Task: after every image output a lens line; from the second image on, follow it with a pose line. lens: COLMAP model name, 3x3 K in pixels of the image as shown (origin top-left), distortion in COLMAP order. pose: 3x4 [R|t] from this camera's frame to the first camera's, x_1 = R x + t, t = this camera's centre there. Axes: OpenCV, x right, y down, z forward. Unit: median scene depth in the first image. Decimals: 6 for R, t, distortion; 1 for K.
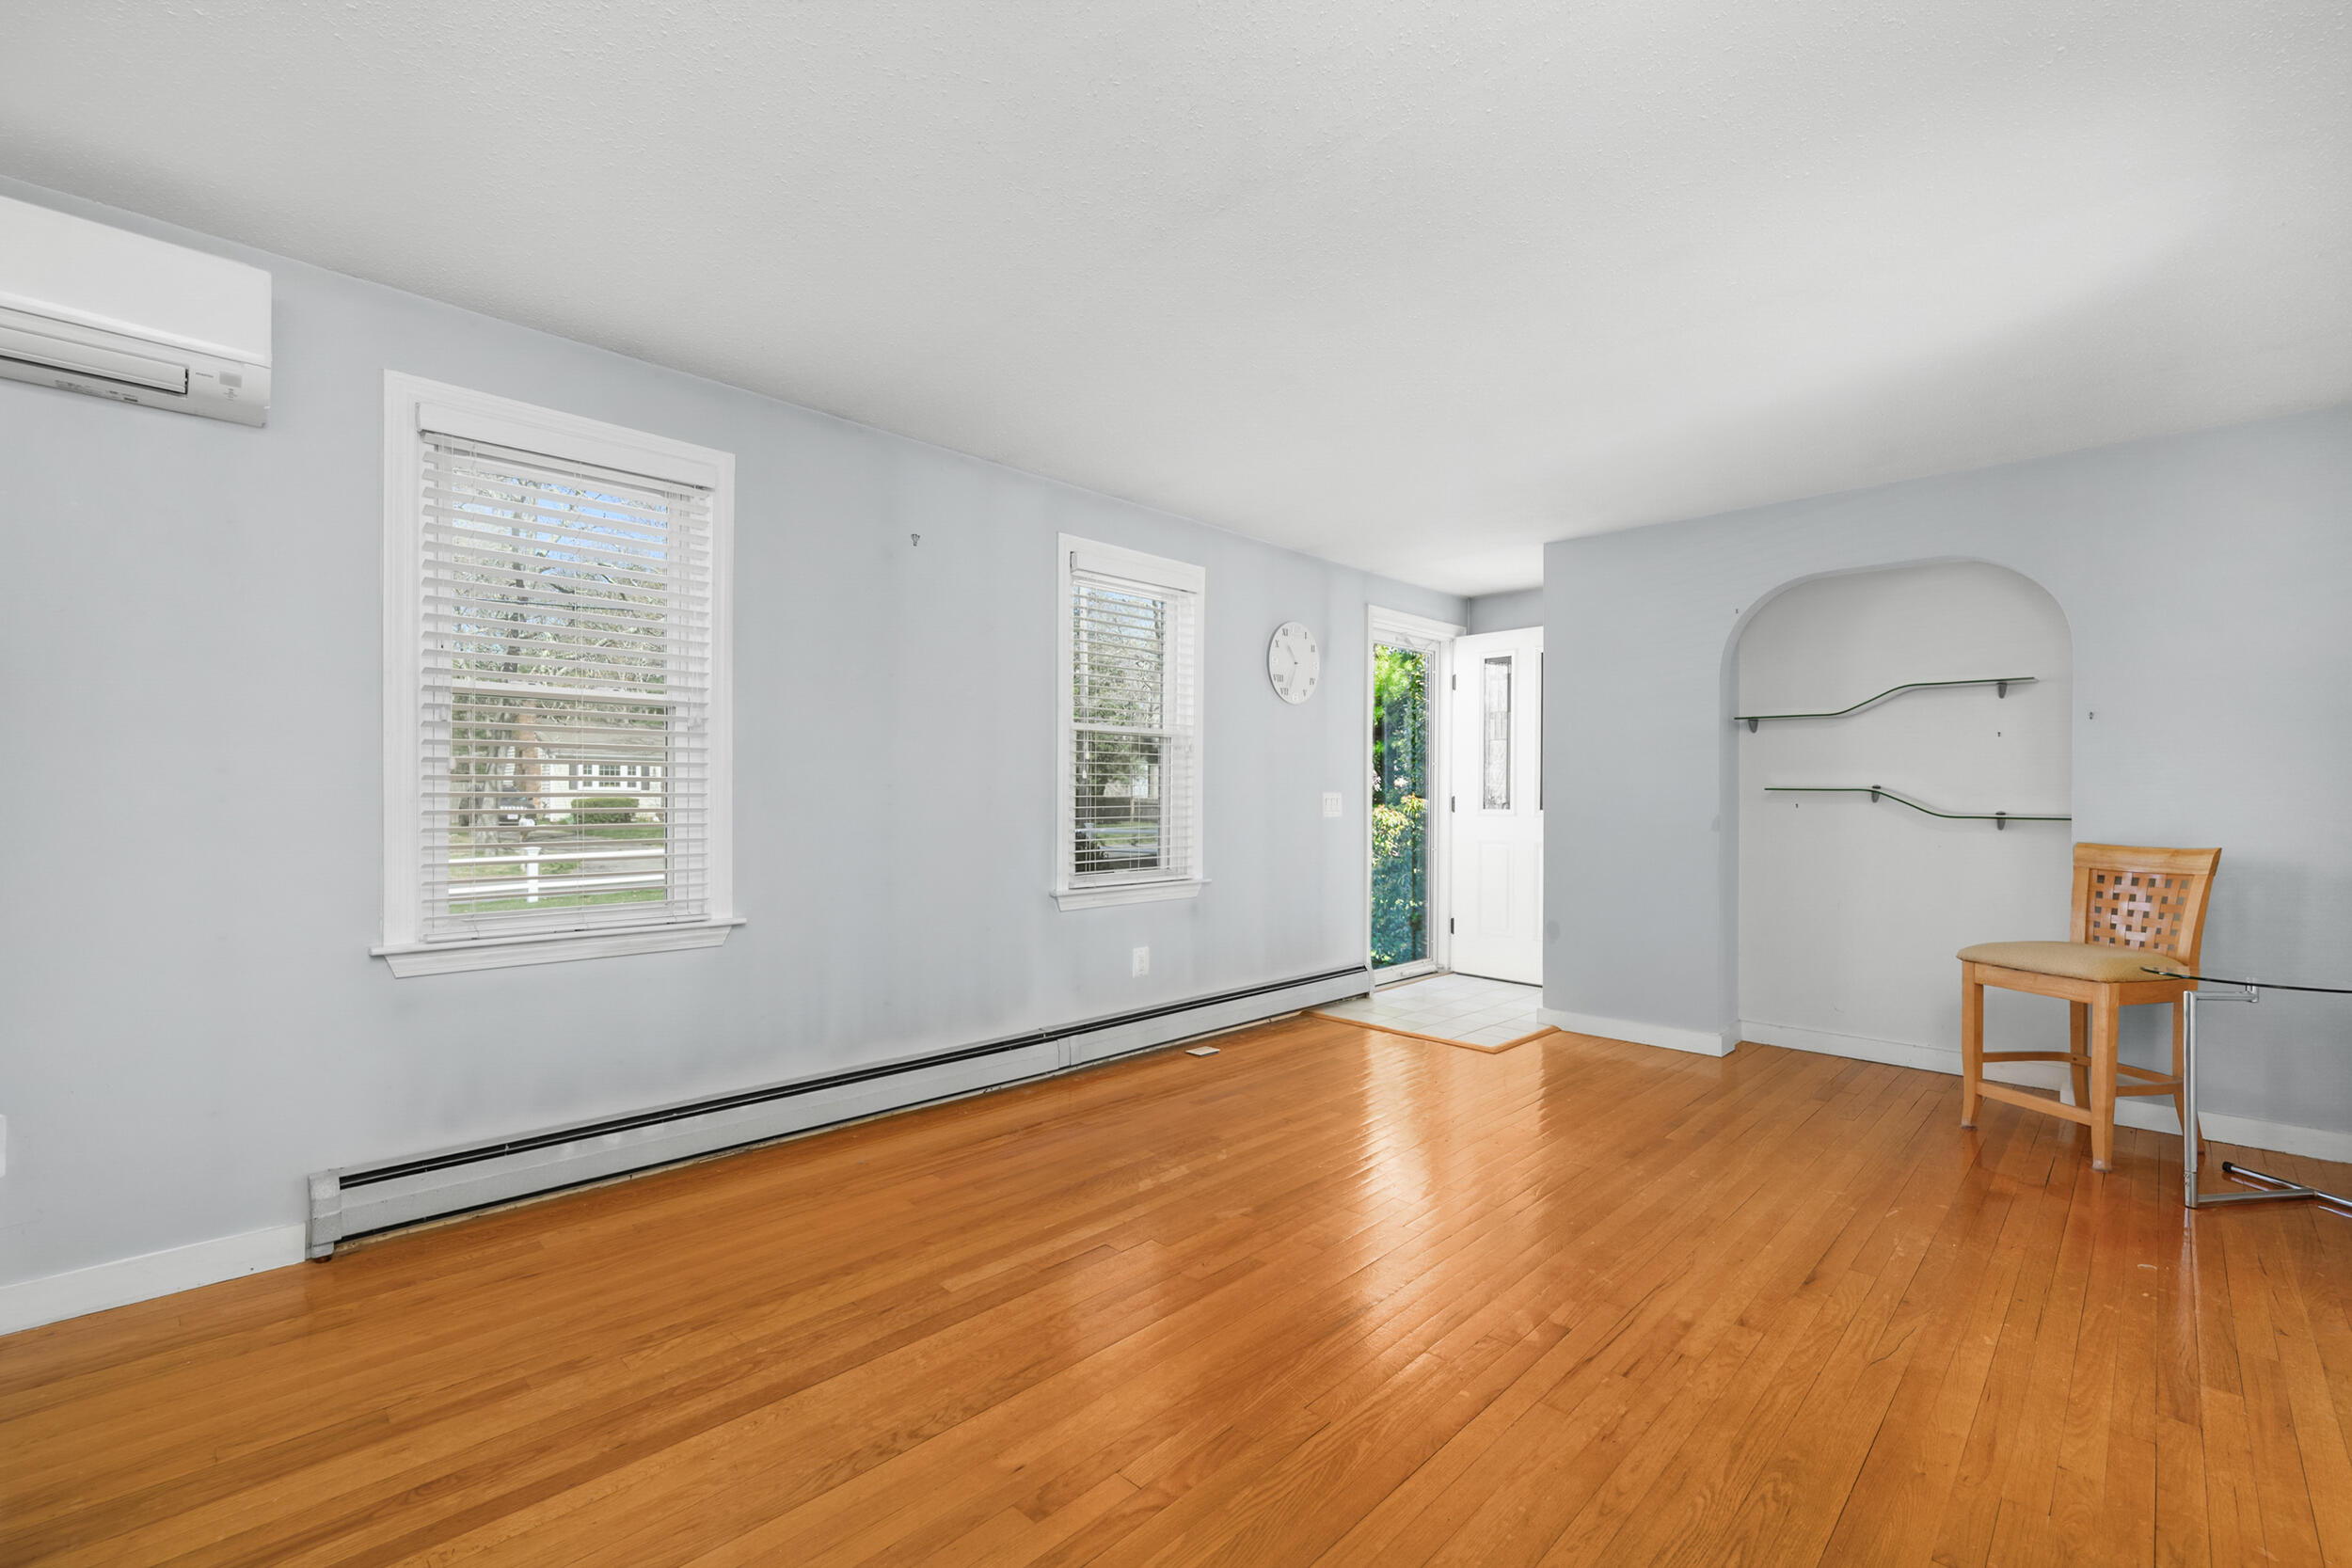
lens RADIAL K [[1037.0, 0, 1176.0], [0, 1037.0, 784.0], [0, 0, 1]] dist [-0.000515, -0.000025]
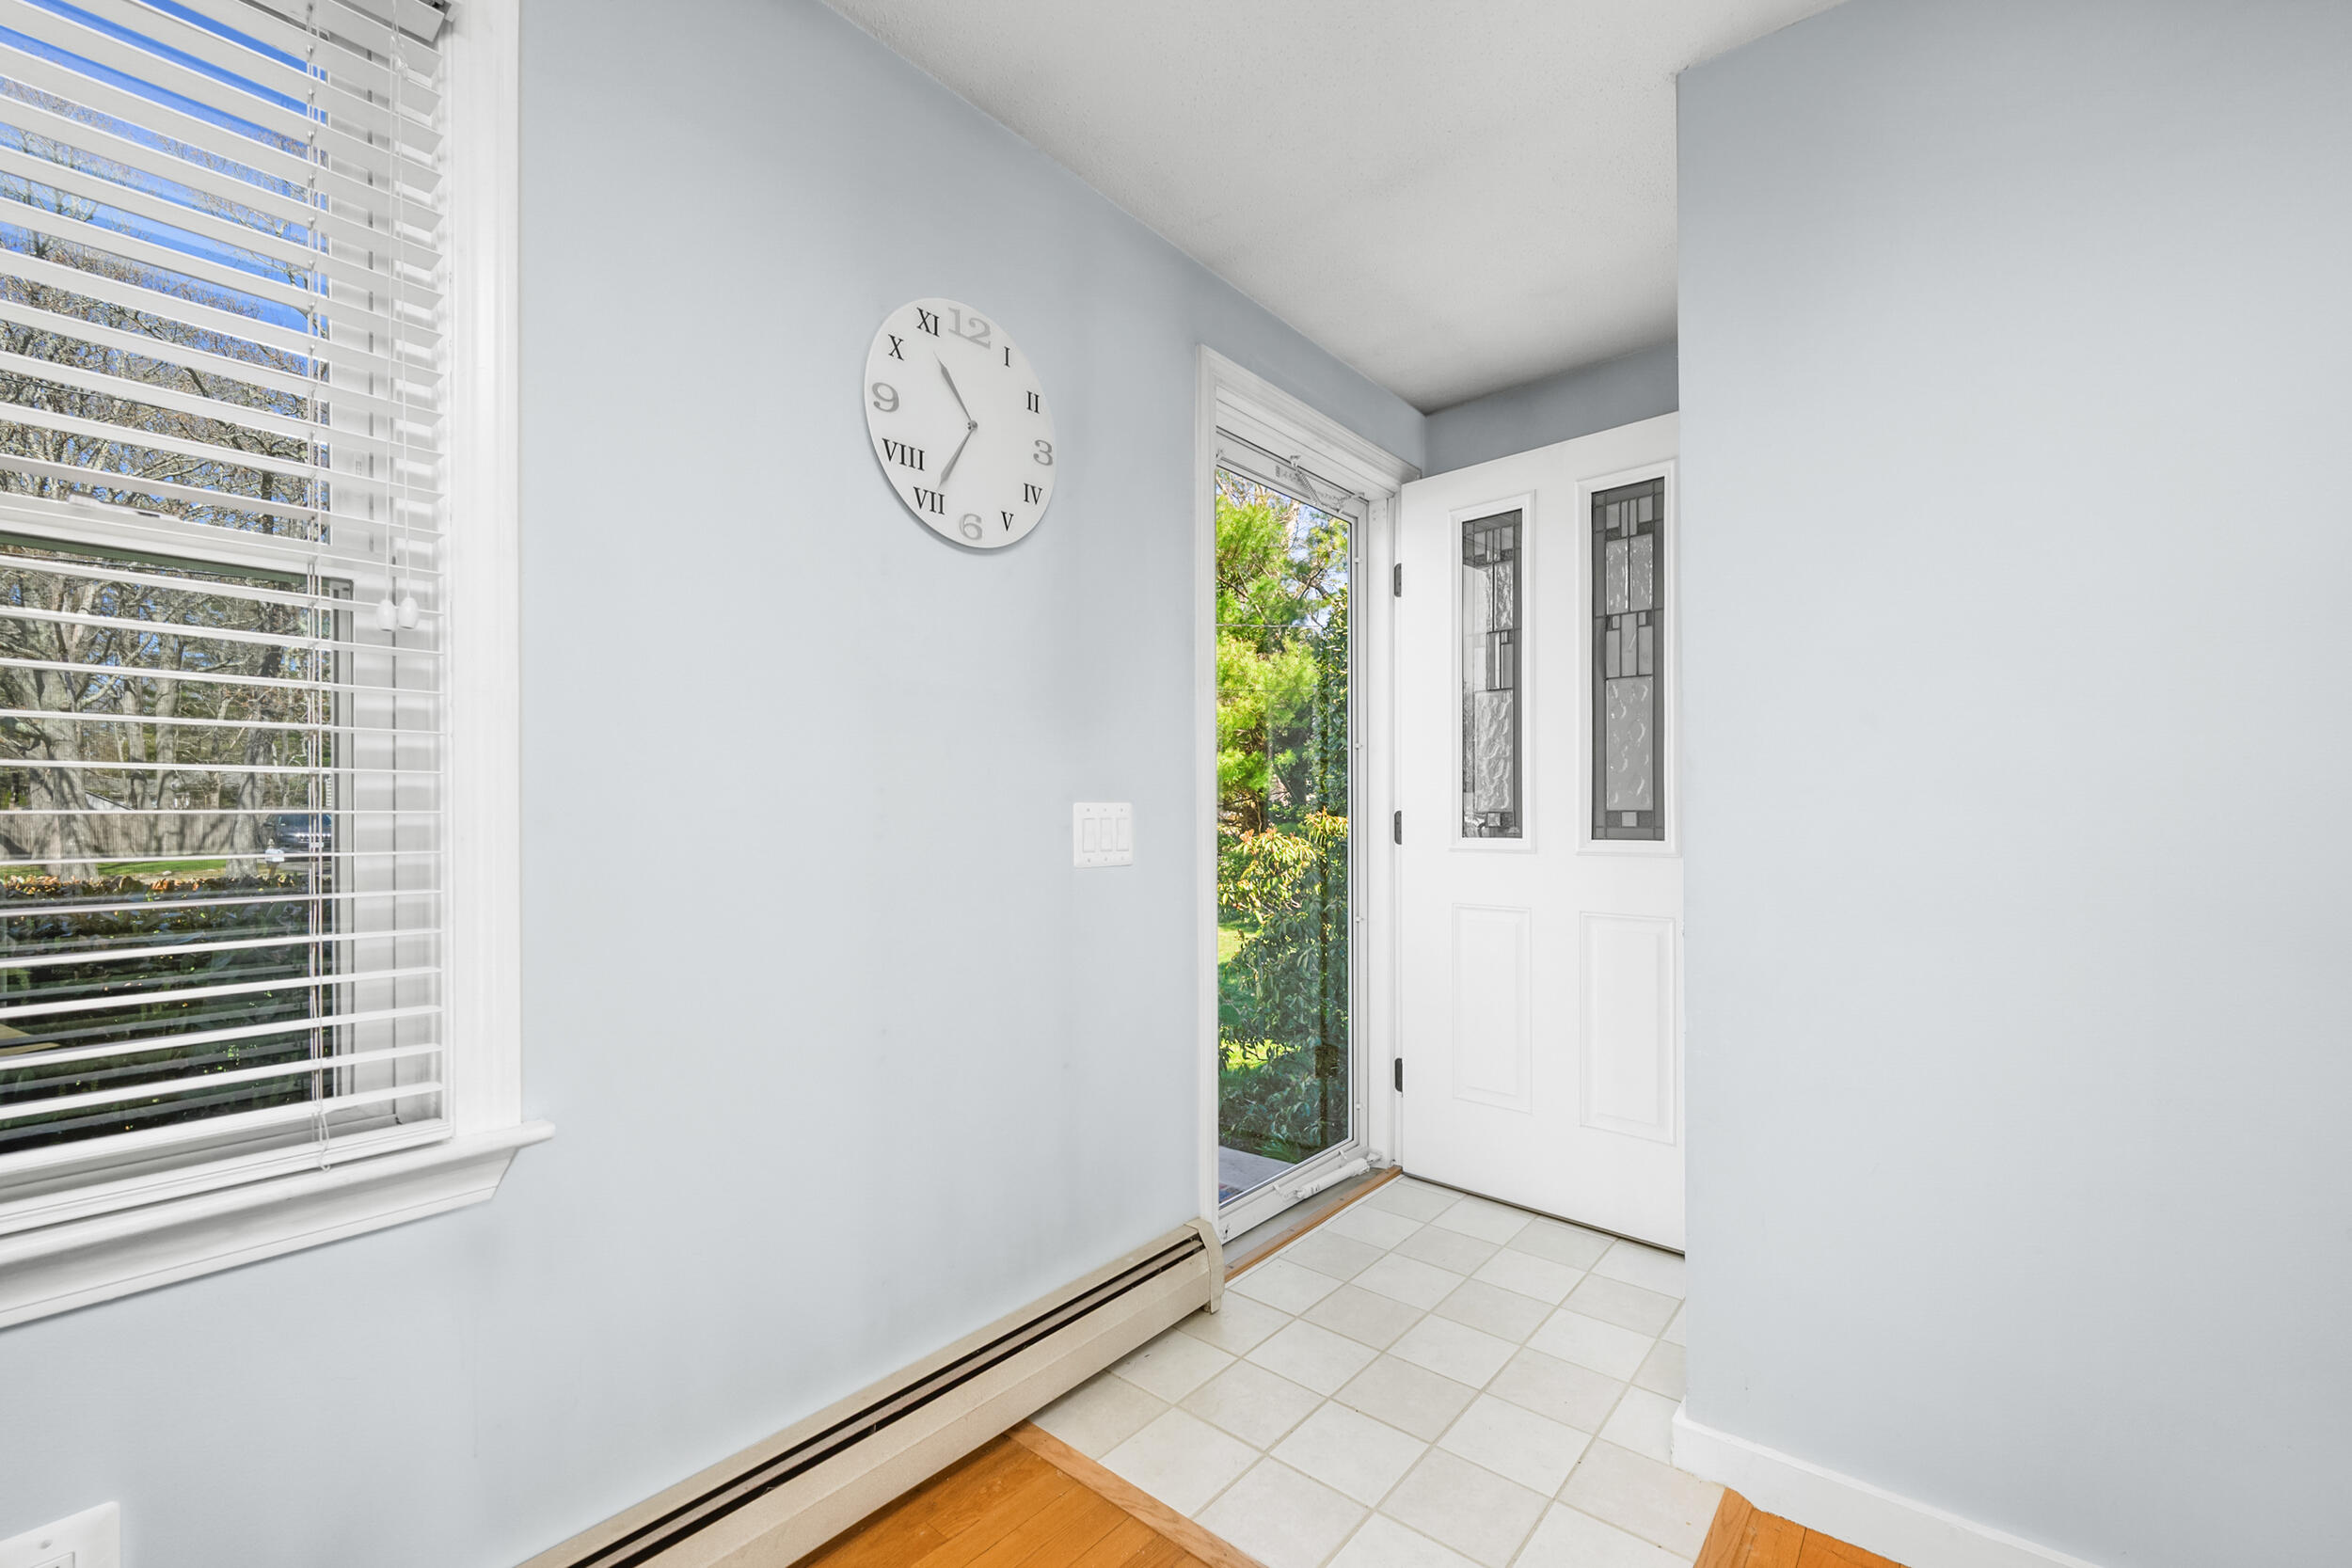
lens RADIAL K [[1037.0, 0, 1176.0], [0, 1037.0, 784.0], [0, 0, 1]] dist [-0.000515, -0.000025]
pose [[0.997041, -0.004342, 0.076754, 0.103259], [0.005962, 0.999764, -0.020898, 0.007480], [-0.076645, 0.021293, 0.996831, 0.428882]]
